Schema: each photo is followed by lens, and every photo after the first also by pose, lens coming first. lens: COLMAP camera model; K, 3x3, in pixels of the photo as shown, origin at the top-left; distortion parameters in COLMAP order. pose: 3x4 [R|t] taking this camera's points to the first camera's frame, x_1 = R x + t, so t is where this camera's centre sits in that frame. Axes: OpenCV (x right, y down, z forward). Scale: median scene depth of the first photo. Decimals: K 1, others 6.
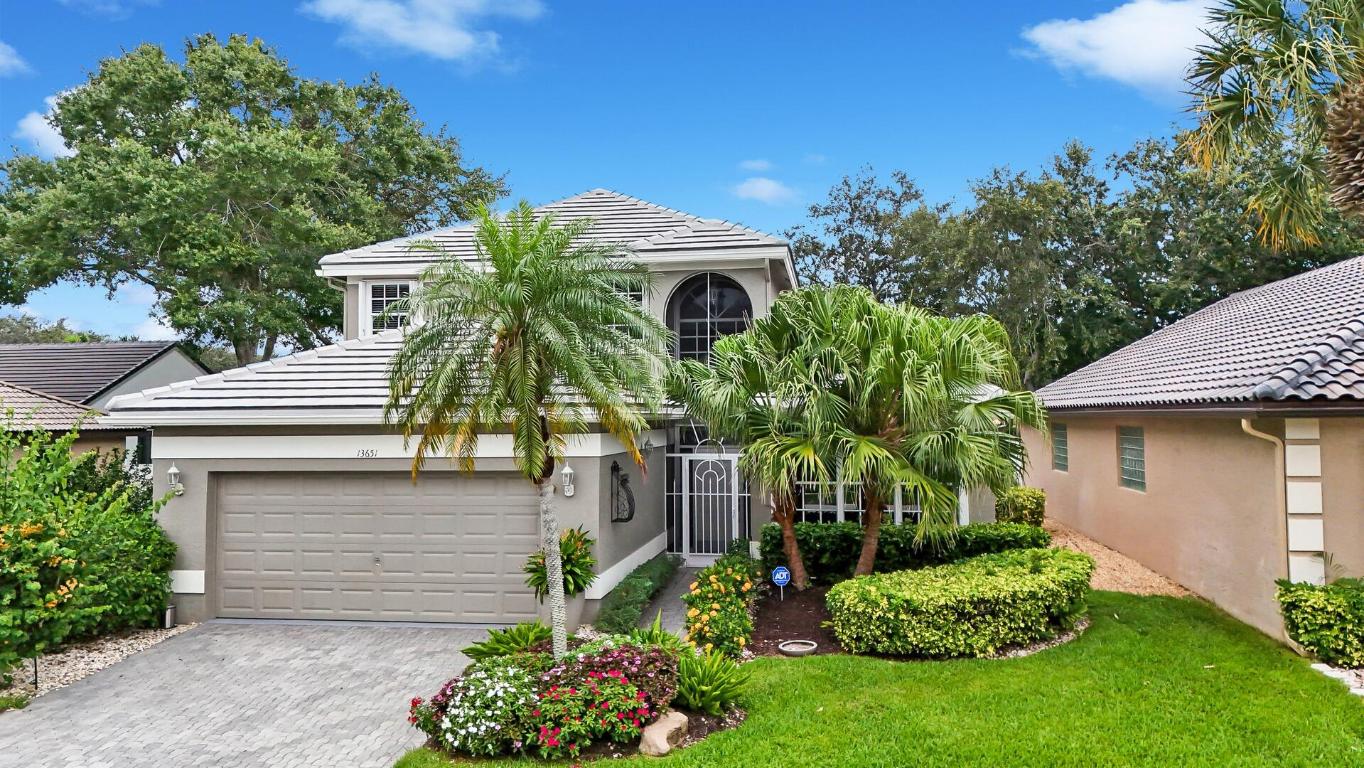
lens RADIAL K [[975.3, 0, 673.4], [0, 975.3, 384.3], [0, 0, 1]] dist [0.024966, -0.001925]
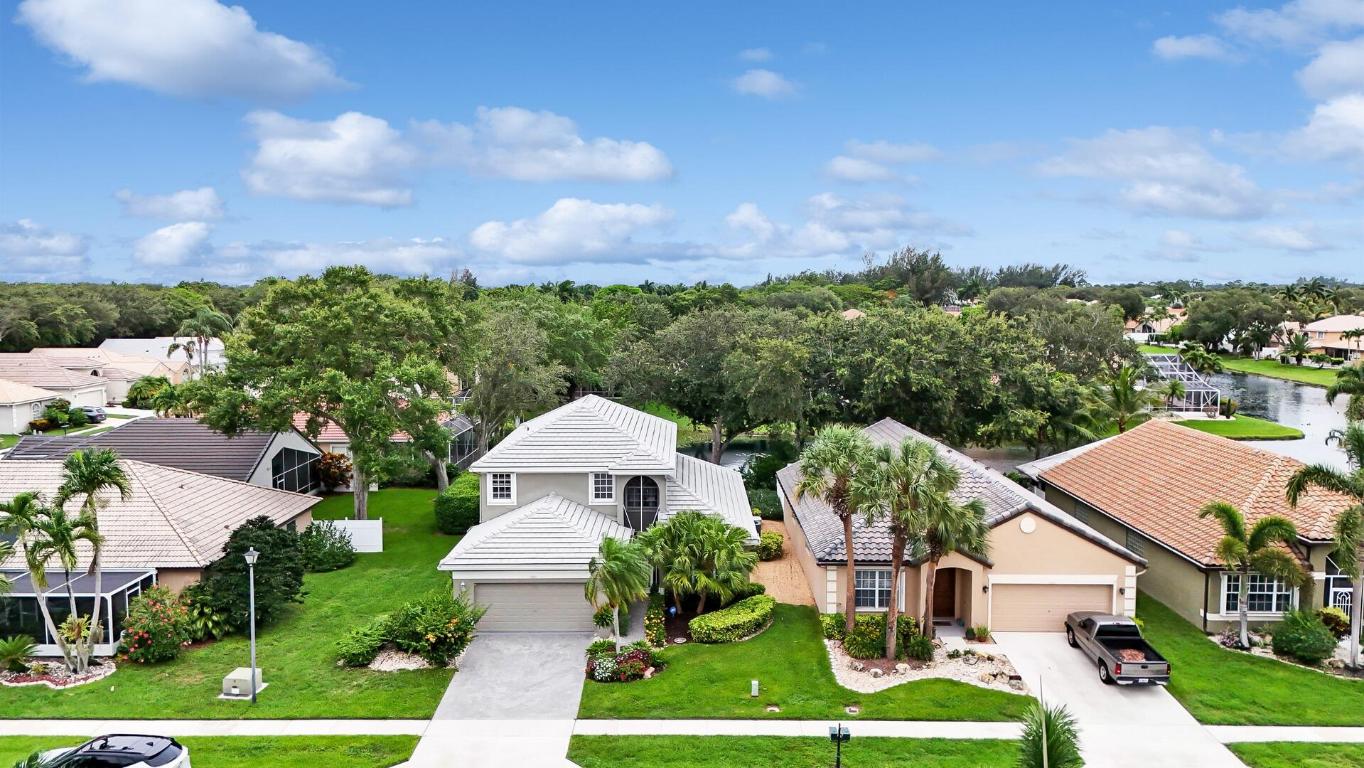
lens RADIAL K [[975.3, 0, 687.8], [0, 975.3, 380.3], [0, 0, 1]] dist [0.024966, -0.001925]
pose [[0.986152, -0.001948, 0.165835, -0.404929], [-0.019911, 0.991308, 0.130049, -1.063699], [-0.164647, -0.131550, 0.977541, -2.182062]]
